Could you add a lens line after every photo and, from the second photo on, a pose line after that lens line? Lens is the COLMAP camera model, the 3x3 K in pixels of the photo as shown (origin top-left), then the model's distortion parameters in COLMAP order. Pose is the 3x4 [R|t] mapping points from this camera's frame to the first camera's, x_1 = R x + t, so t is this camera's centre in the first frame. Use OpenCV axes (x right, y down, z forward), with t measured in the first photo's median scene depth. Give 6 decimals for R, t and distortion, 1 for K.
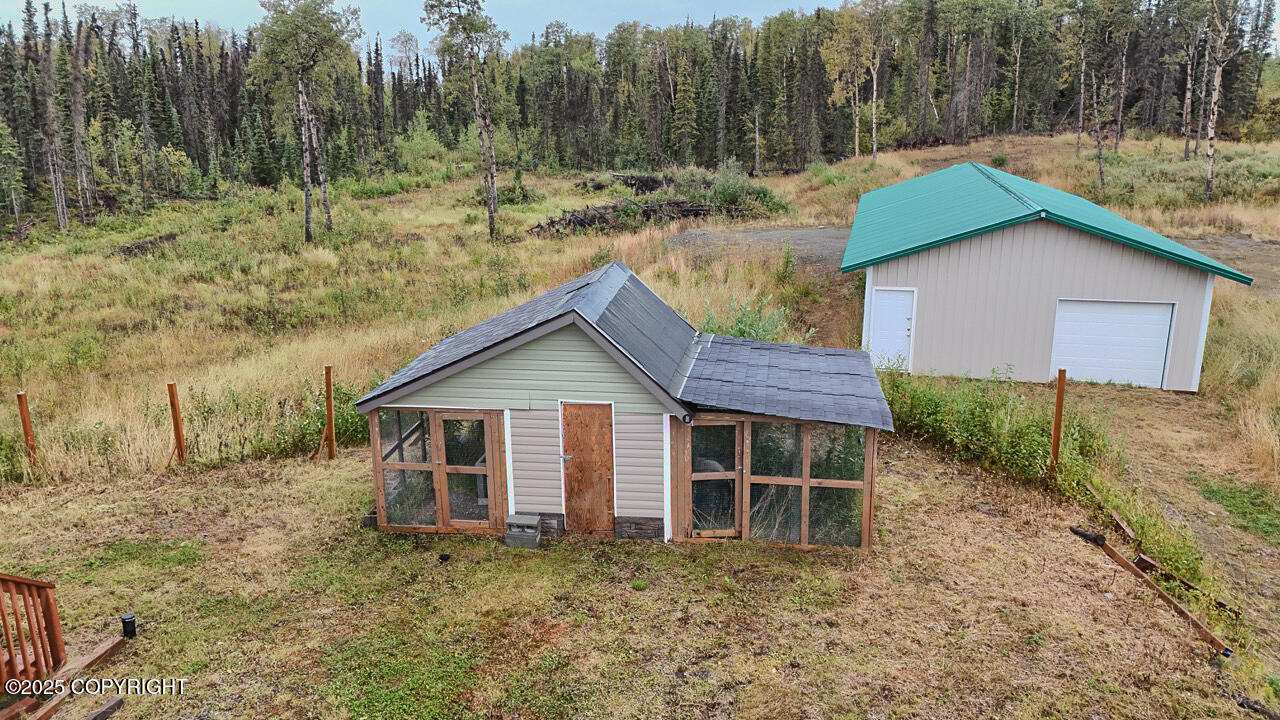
lens RADIAL K [[932.3, 0, 642.7], [0, 932.3, 359.4], [0, 0, 1]] dist [0.077443, -0.067349]
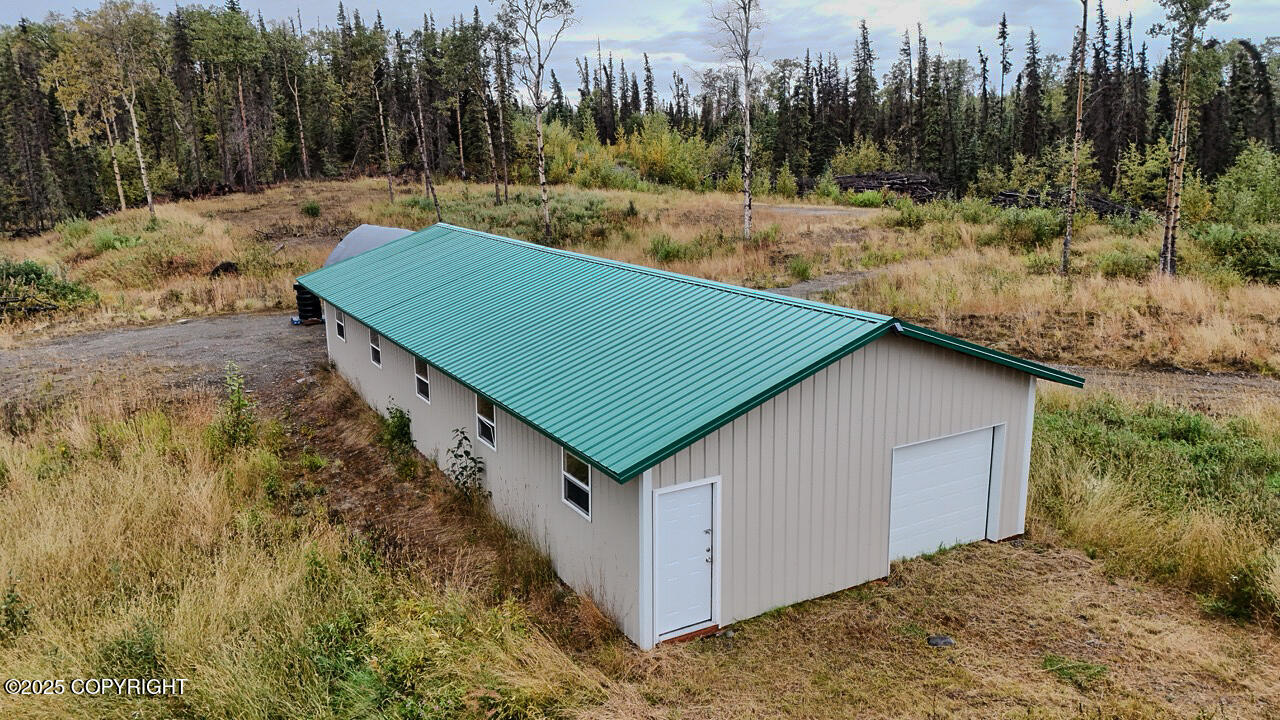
lens RADIAL K [[932.3, 0, 642.7], [0, 932.3, 359.4], [0, 0, 1]] dist [0.077443, -0.067349]
pose [[0.714698, -0.156436, 0.681714, -0.023745], [0.184921, 0.982247, 0.031532, -0.038737], [-0.674545, 0.103528, 0.730939, 0.142267]]
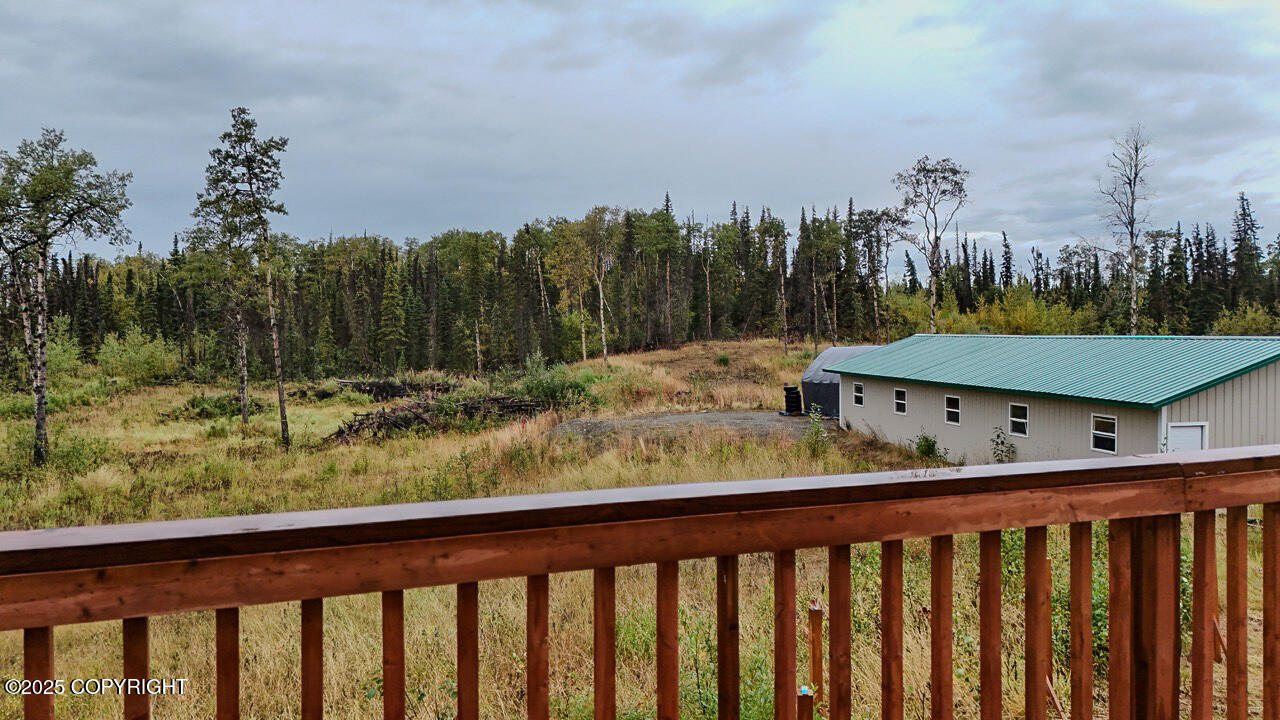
lens RADIAL K [[932.3, 0, 642.7], [0, 932.3, 359.4], [0, 0, 1]] dist [0.077443, -0.067349]
pose [[0.904177, -0.012676, 0.426969, -0.152485], [0.111519, 0.971899, -0.207306, 0.001017], [-0.412343, 0.235057, 0.880183, 0.081179]]
